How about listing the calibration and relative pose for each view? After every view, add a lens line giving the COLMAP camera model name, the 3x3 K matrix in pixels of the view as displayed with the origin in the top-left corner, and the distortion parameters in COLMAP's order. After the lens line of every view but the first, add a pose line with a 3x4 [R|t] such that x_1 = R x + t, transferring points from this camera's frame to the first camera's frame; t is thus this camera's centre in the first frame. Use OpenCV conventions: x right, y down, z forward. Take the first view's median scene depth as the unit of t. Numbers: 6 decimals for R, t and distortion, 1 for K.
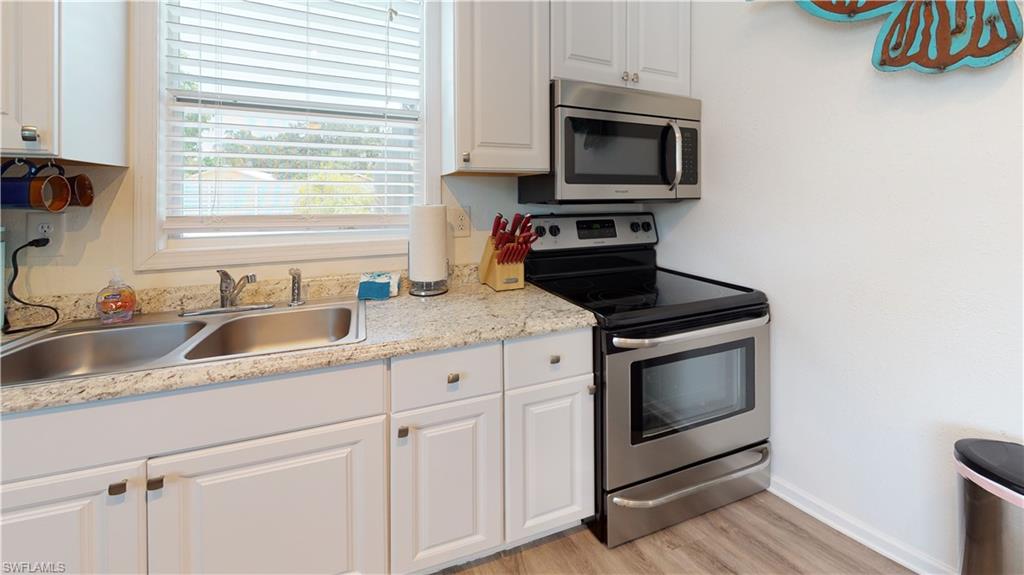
lens RADIAL K [[366.5, 0, 516.7], [0, 366.5, 289.1], [0, 0, 1]] dist [0.001952, -0.000177]
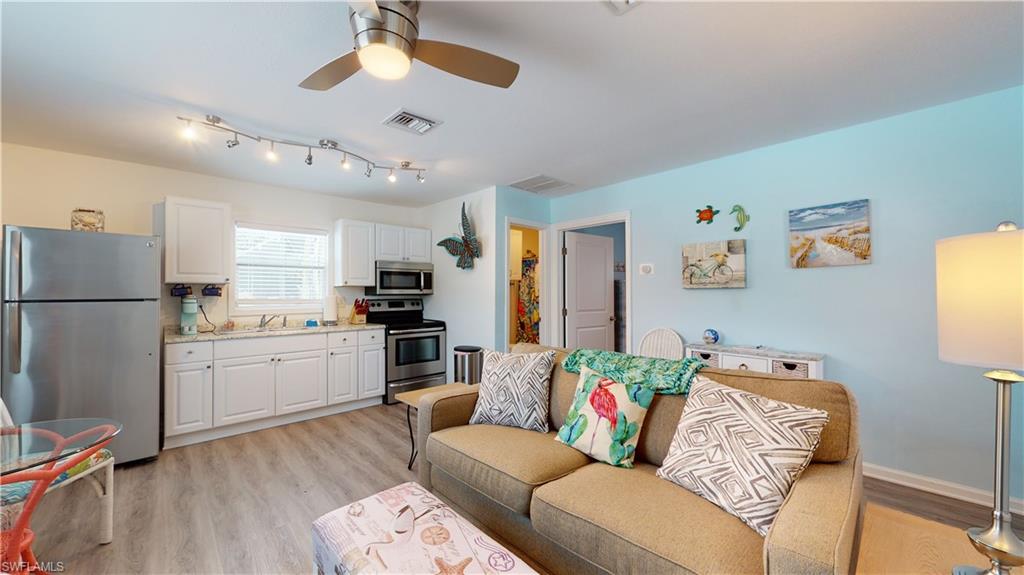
lens RADIAL K [[366.5, 0, 516.7], [0, 366.5, 289.1], [0, 0, 1]] dist [0.001952, -0.000177]
pose [[0.932428, 0.013035, 0.361119, 0.085077], [0.071811, 0.972733, -0.220532, 0.486396], [-0.354147, 0.231563, 0.906067, -2.259412]]
